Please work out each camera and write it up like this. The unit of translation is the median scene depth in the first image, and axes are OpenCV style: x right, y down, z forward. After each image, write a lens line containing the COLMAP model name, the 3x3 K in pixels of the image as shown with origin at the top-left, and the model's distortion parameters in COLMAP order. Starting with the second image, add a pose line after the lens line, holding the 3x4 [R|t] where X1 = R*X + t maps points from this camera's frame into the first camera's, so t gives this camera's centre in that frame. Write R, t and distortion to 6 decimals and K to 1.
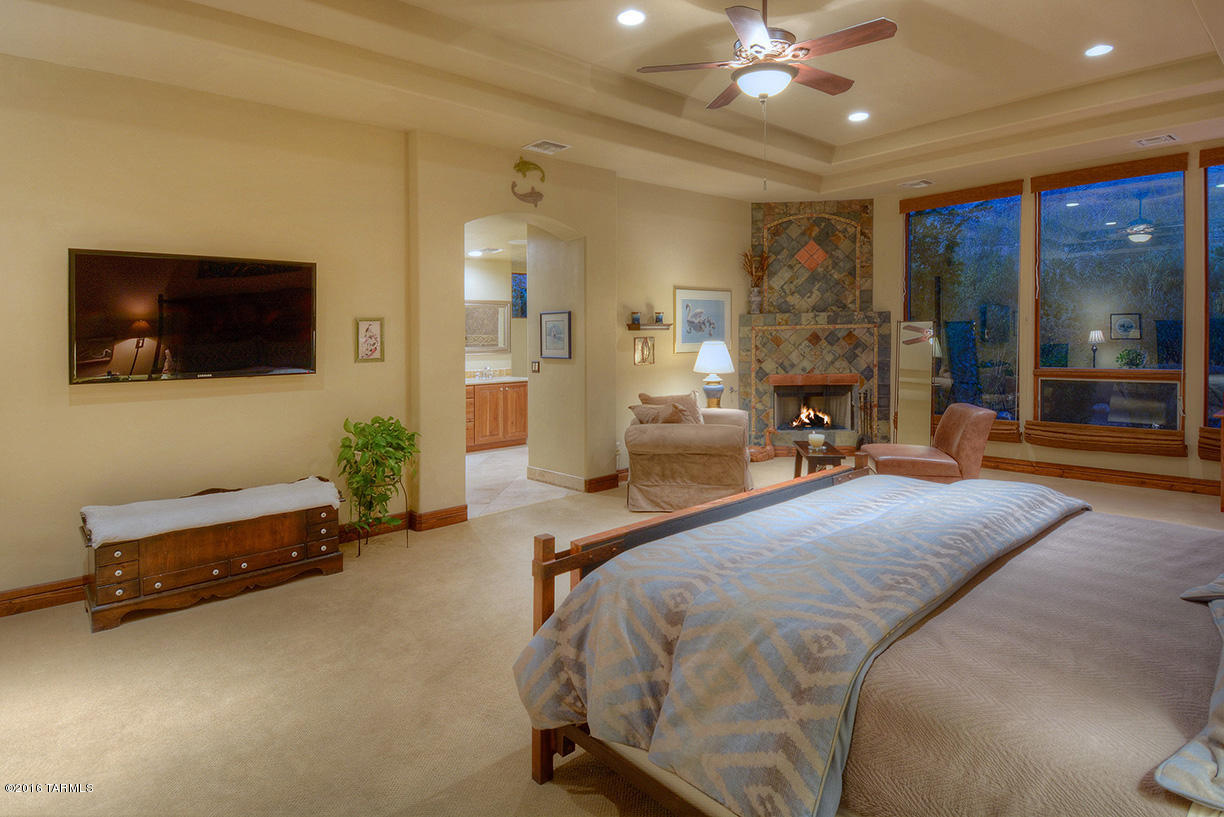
lens RADIAL K [[658.7, 0, 614.2], [0, 658.7, 333.3], [0, 0, 1]] dist [0.041654, -0.054178]
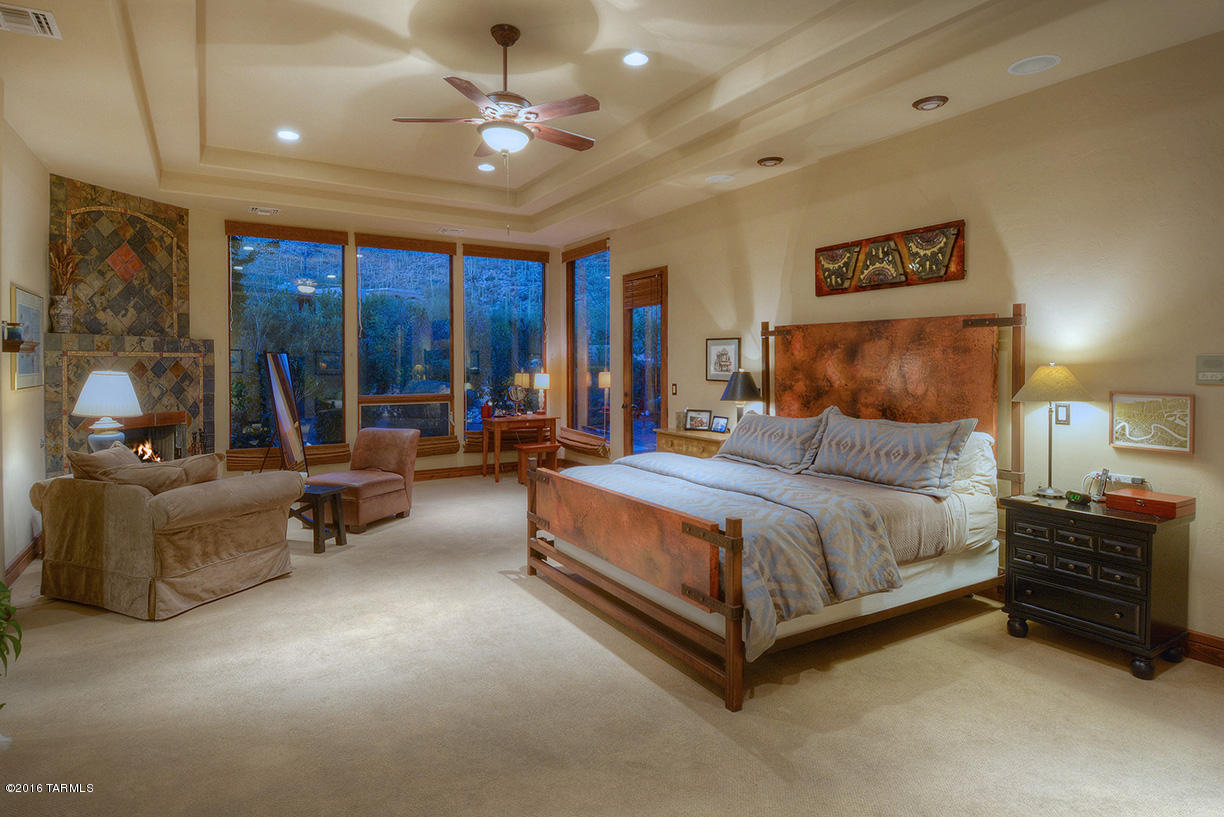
lens RADIAL K [[676.6, 0, 615.9], [0, 676.6, 376.5], [0, 0, 1]] dist [0.056472, -0.061391]
pose [[0.178217, 0.001775, 0.983990, -0.403196], [-0.012123, 0.999926, 0.000392, 0.009722], [-0.983917, -0.011998, 0.178225, 0.290864]]
